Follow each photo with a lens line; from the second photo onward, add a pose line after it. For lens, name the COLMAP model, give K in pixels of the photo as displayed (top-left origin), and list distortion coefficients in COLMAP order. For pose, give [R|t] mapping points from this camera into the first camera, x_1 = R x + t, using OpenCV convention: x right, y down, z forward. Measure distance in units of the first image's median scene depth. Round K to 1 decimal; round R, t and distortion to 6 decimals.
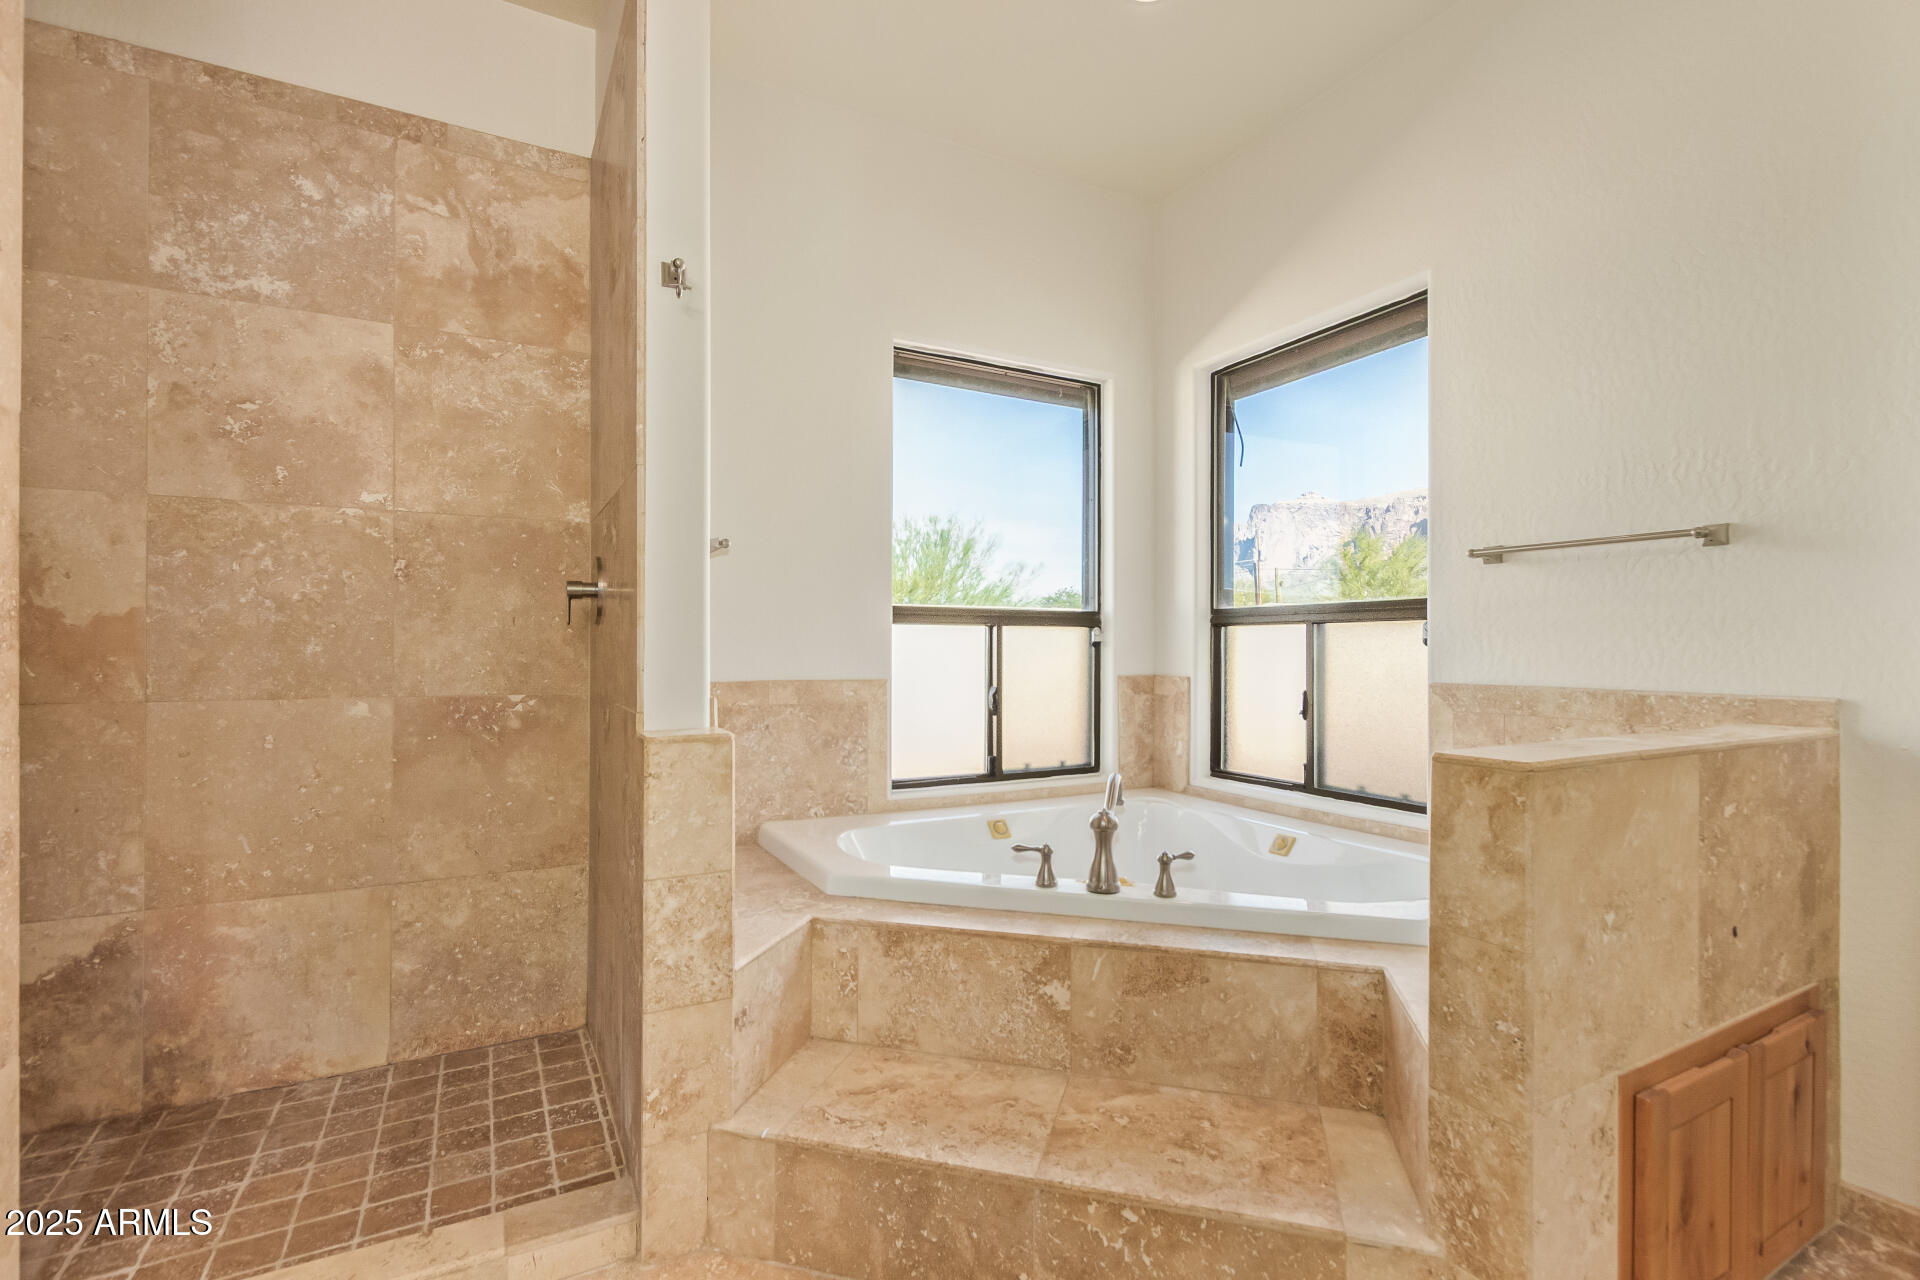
lens RADIAL K [[882.5, 0, 969.2], [0, 882.5, 643.9], [0, 0, 1]] dist [0.004576, -0.002697]
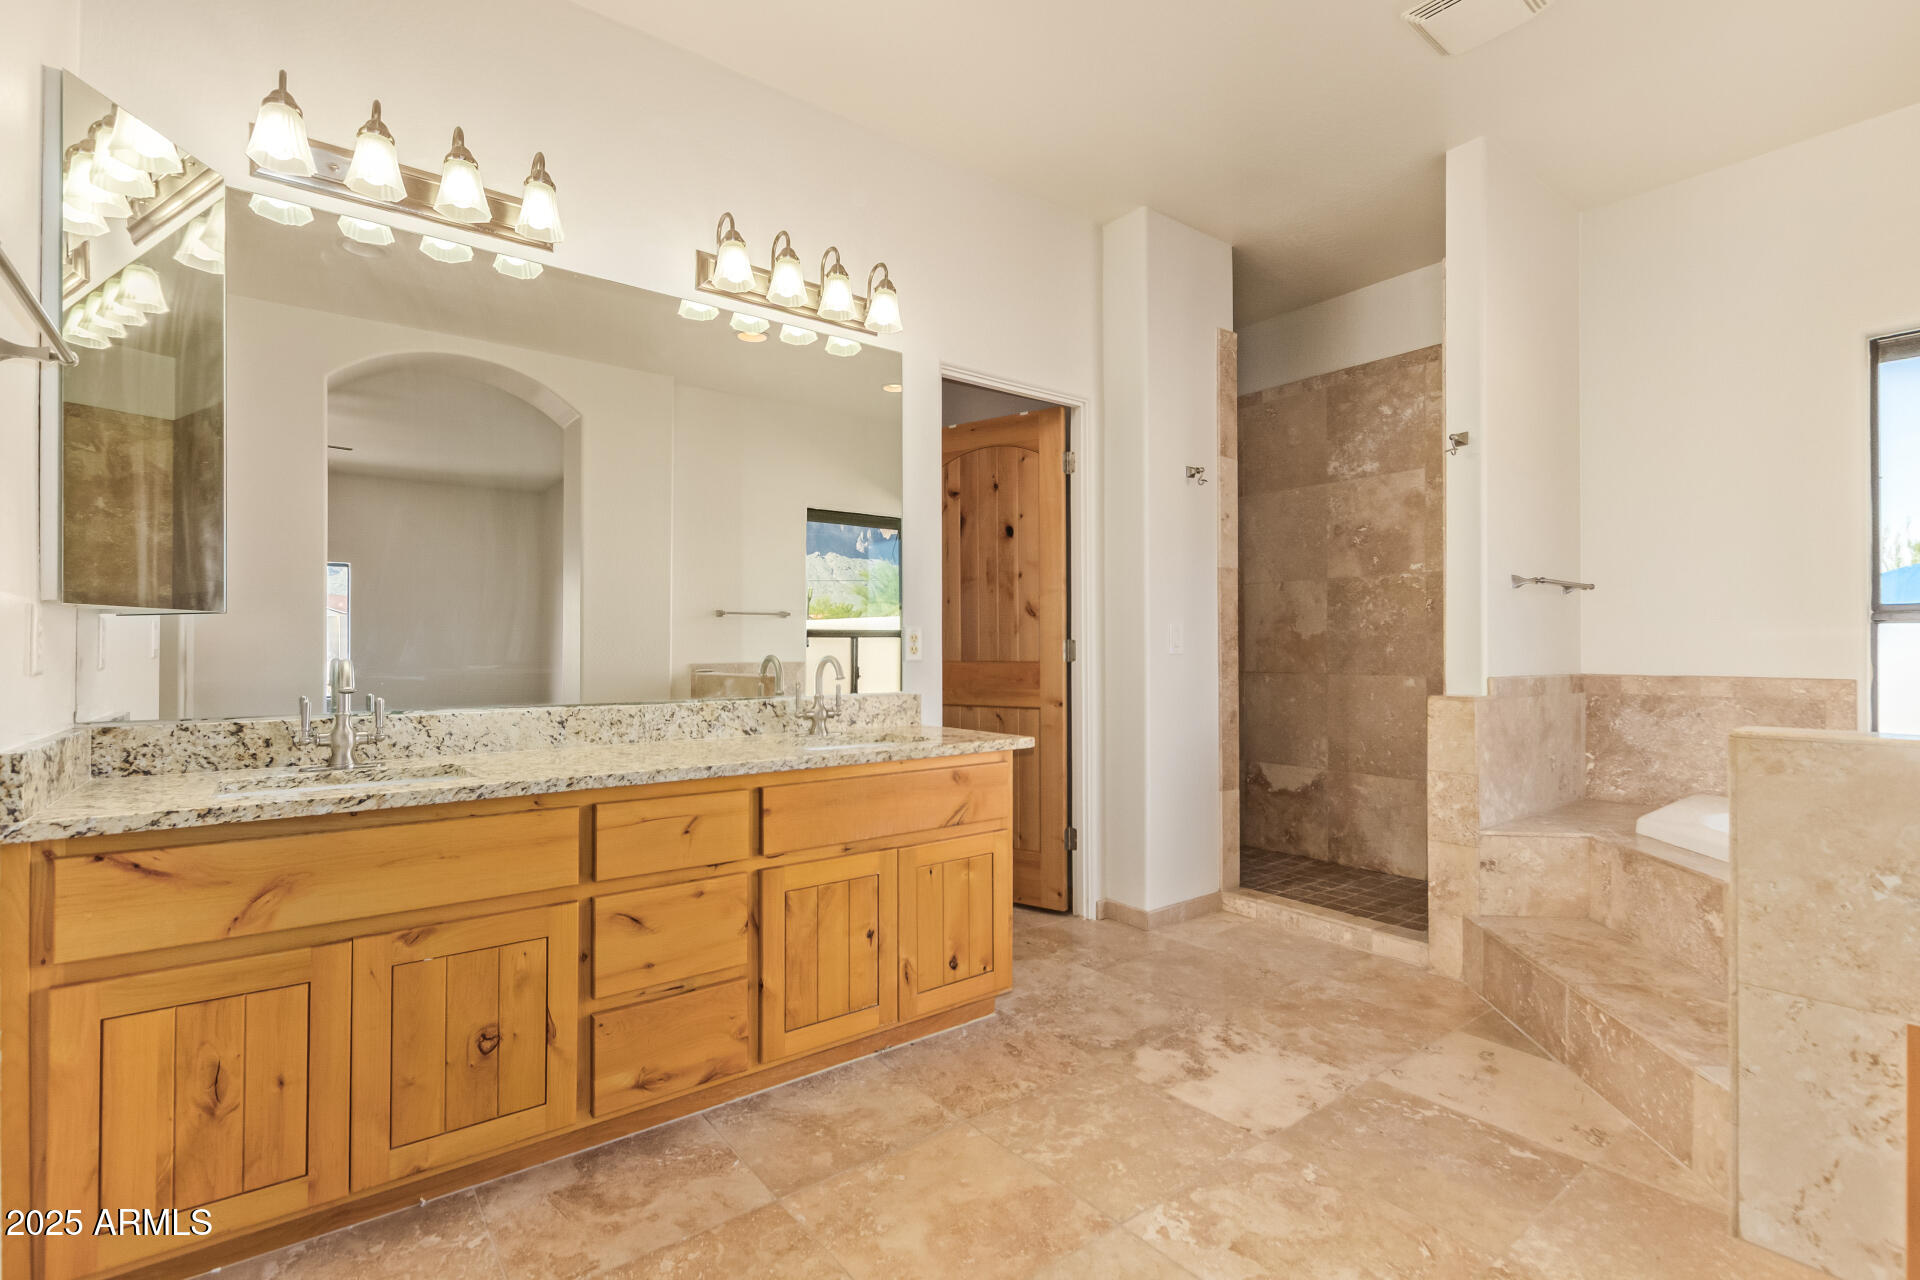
lens RADIAL K [[882.5, 0, 961.0], [0, 882.5, 638.7], [0, 0, 1]] dist [0.004576, -0.002697]
pose [[0.161699, -0.012415, -0.986762, 1.049730], [0.006366, 0.999913, -0.011537, -0.001734], [0.986820, -0.004416, 0.161764, -0.238459]]
